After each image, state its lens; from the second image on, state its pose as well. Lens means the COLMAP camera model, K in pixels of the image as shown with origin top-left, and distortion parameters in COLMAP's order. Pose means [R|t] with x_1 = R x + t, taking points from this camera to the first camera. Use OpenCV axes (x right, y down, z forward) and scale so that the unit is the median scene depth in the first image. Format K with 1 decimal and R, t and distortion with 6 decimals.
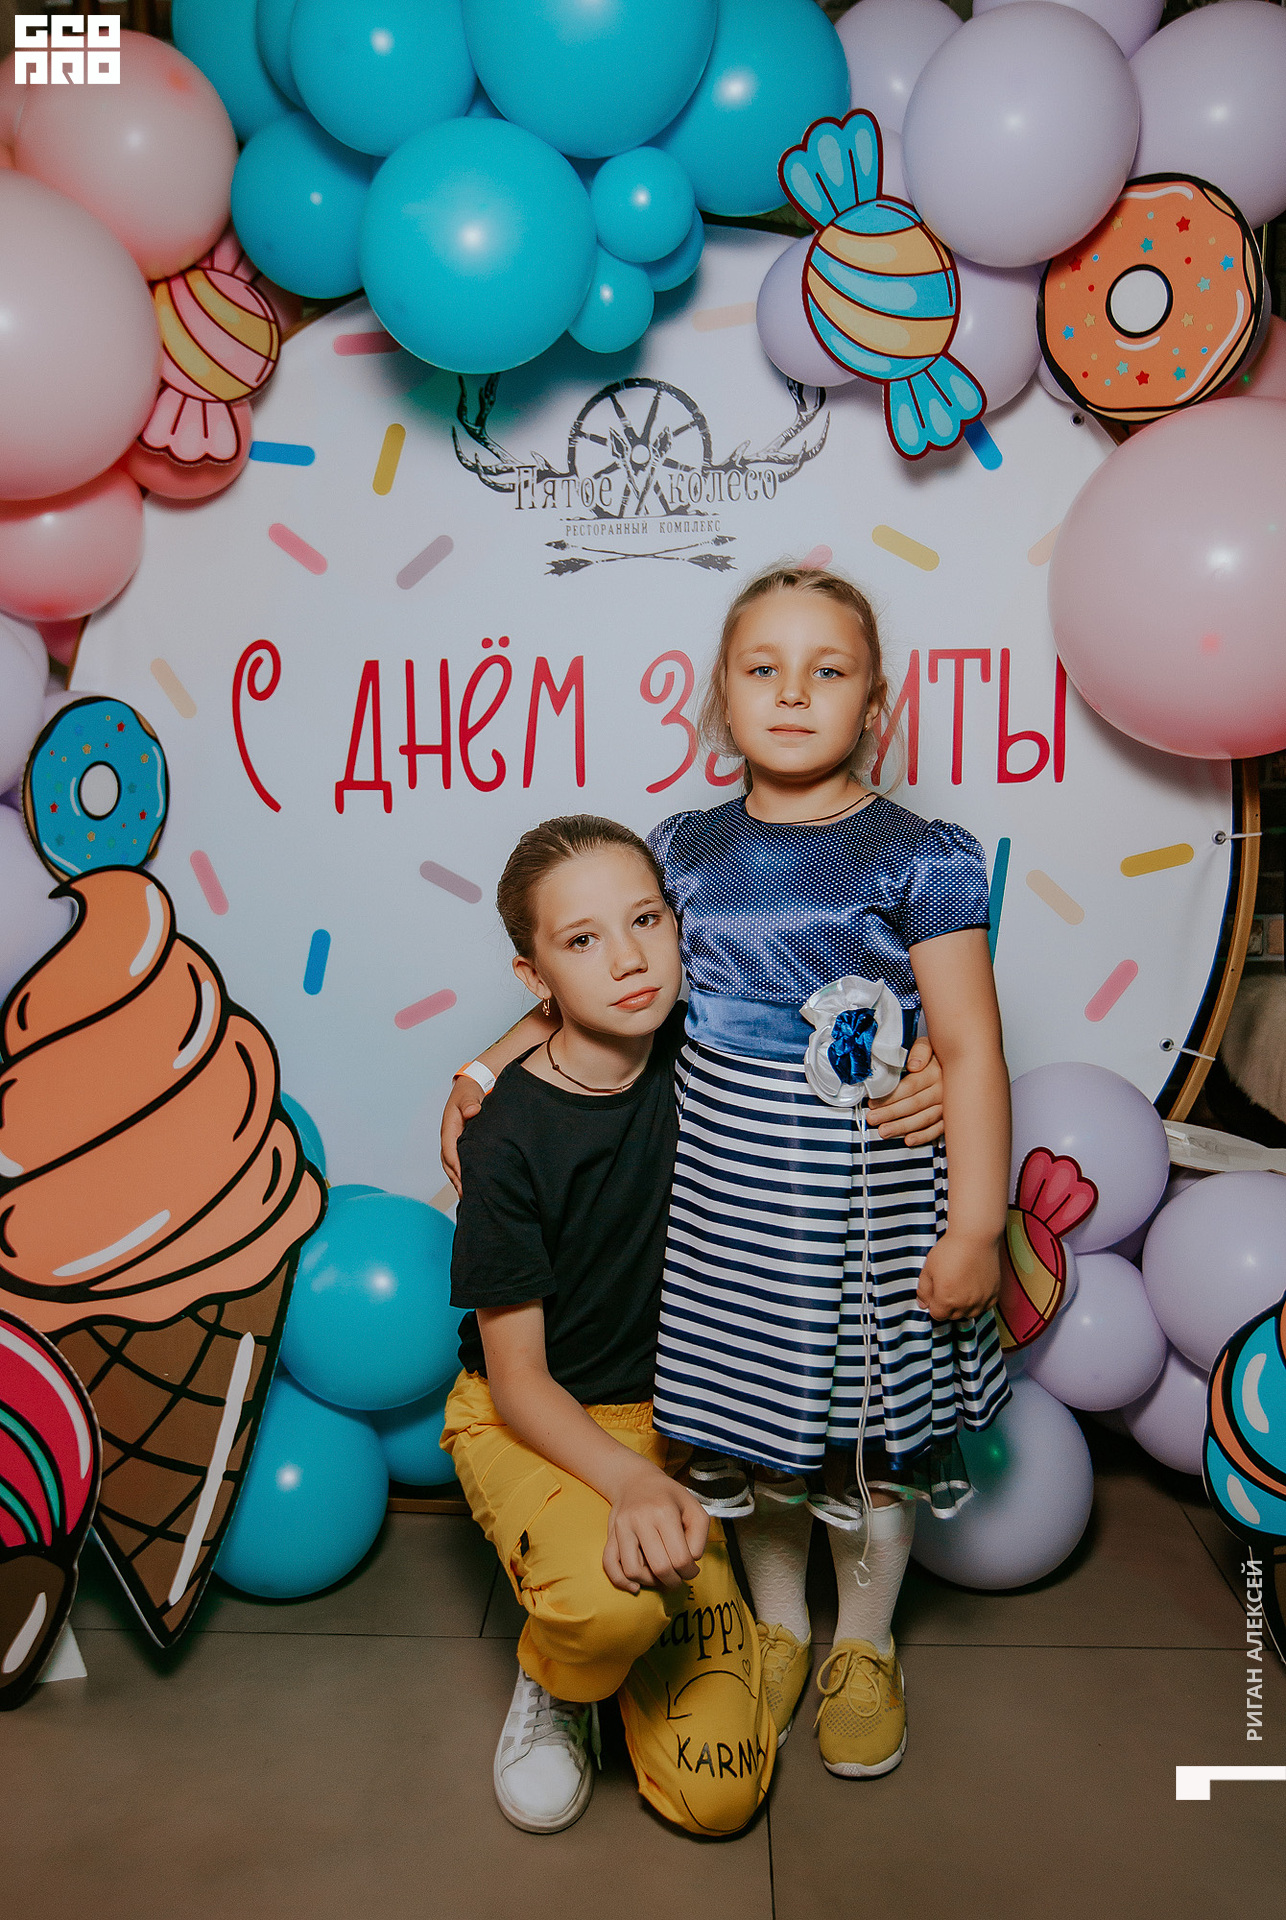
lens RADIAL K [[1486.9, 0, 624.2], [0, 1486.9, 979.8], [0, 0, 1]] dist [-0.038339, 0.042342]
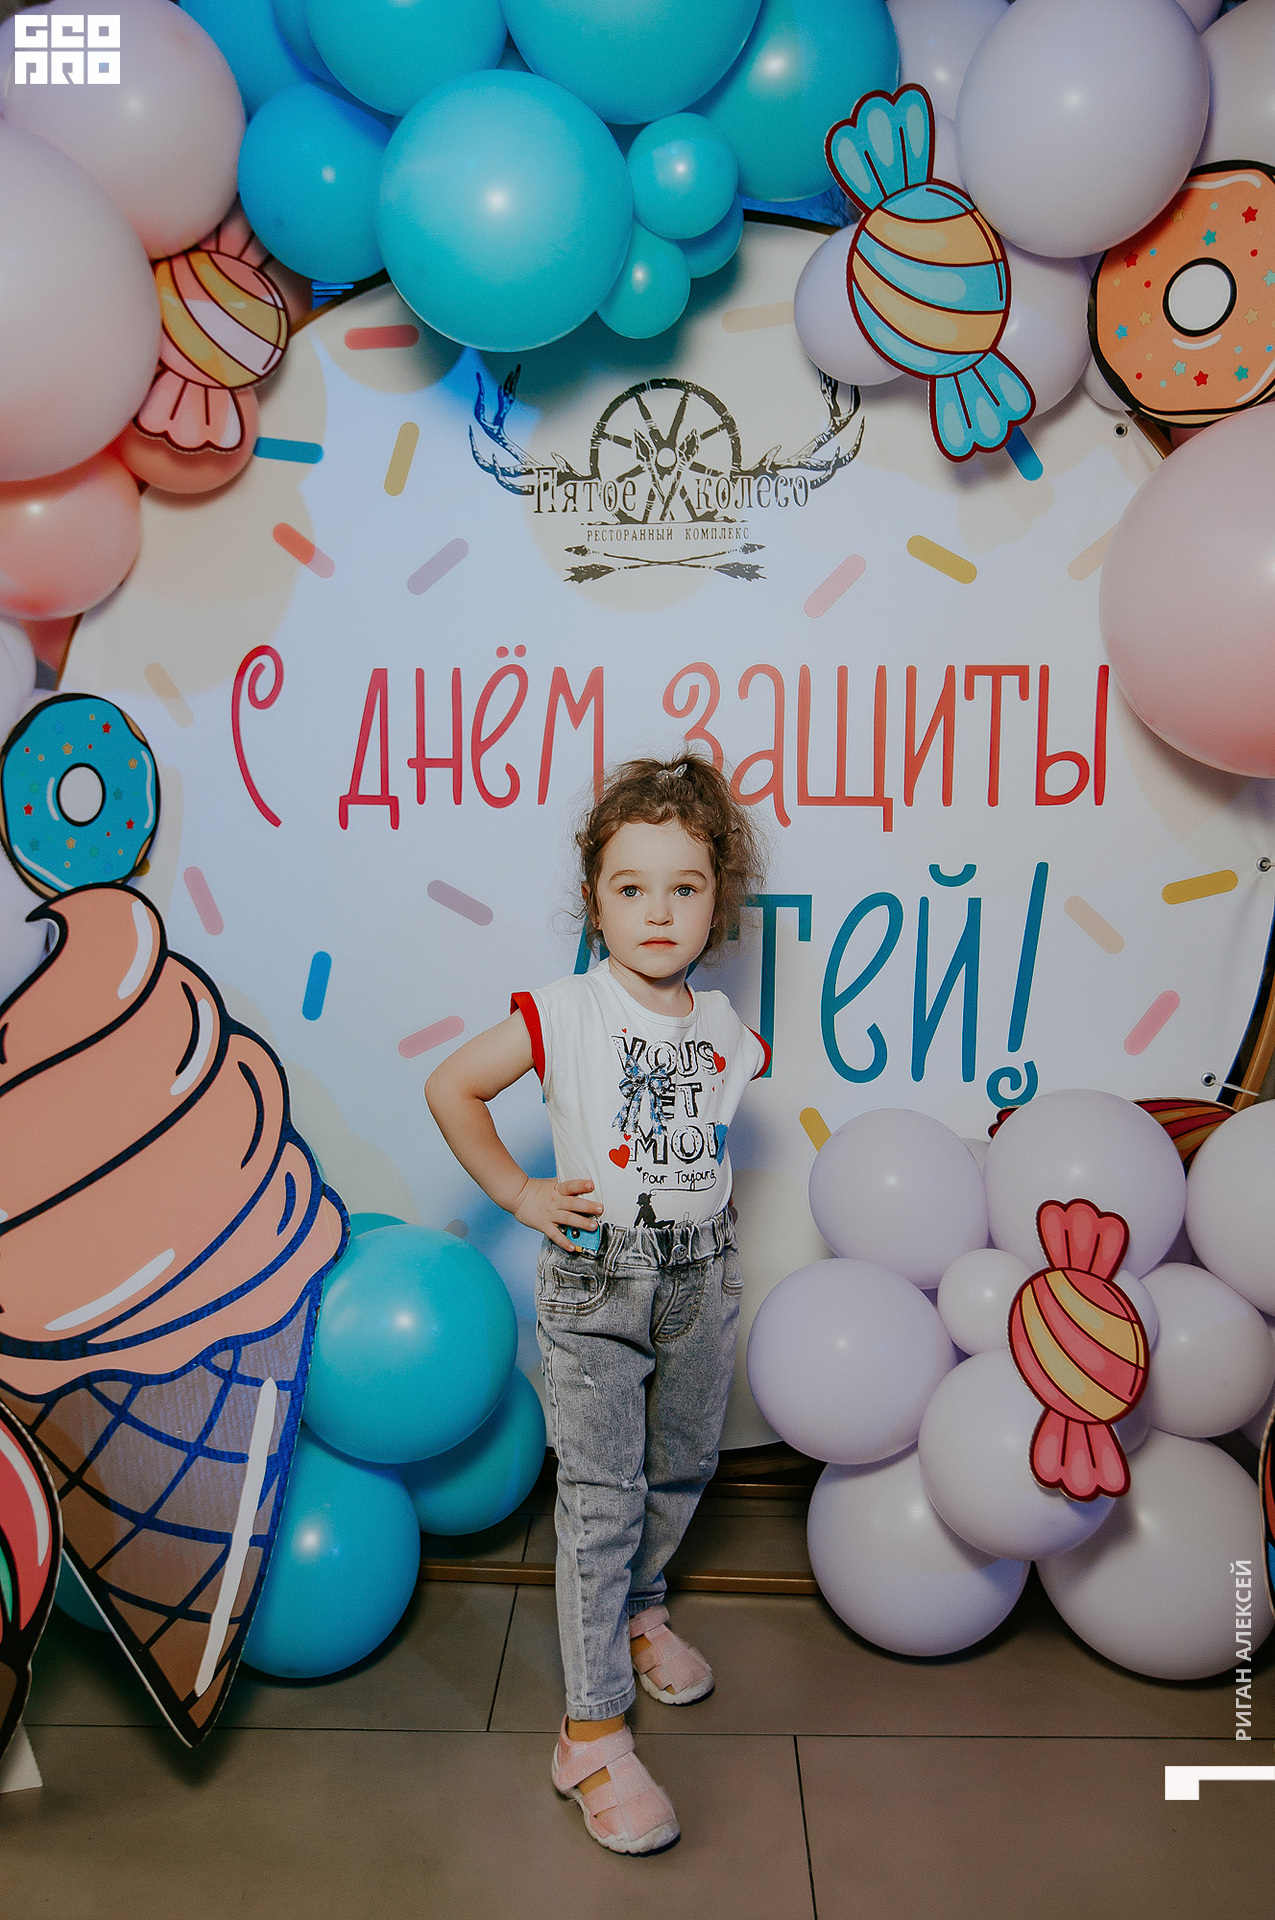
lens RADIAL K [[1379.6, 0, 655.2], [0, 1379.6, 962.5], [0, 0, 1]] dist [-0.040815, 0.028920]
pose [[0.999331, 0.009818, 0.035220, -0.024243], [-0.008542, 0.999308, -0.036198, 0.003361], [-0.035551, 0.035873, 0.998724, 0.125626]]
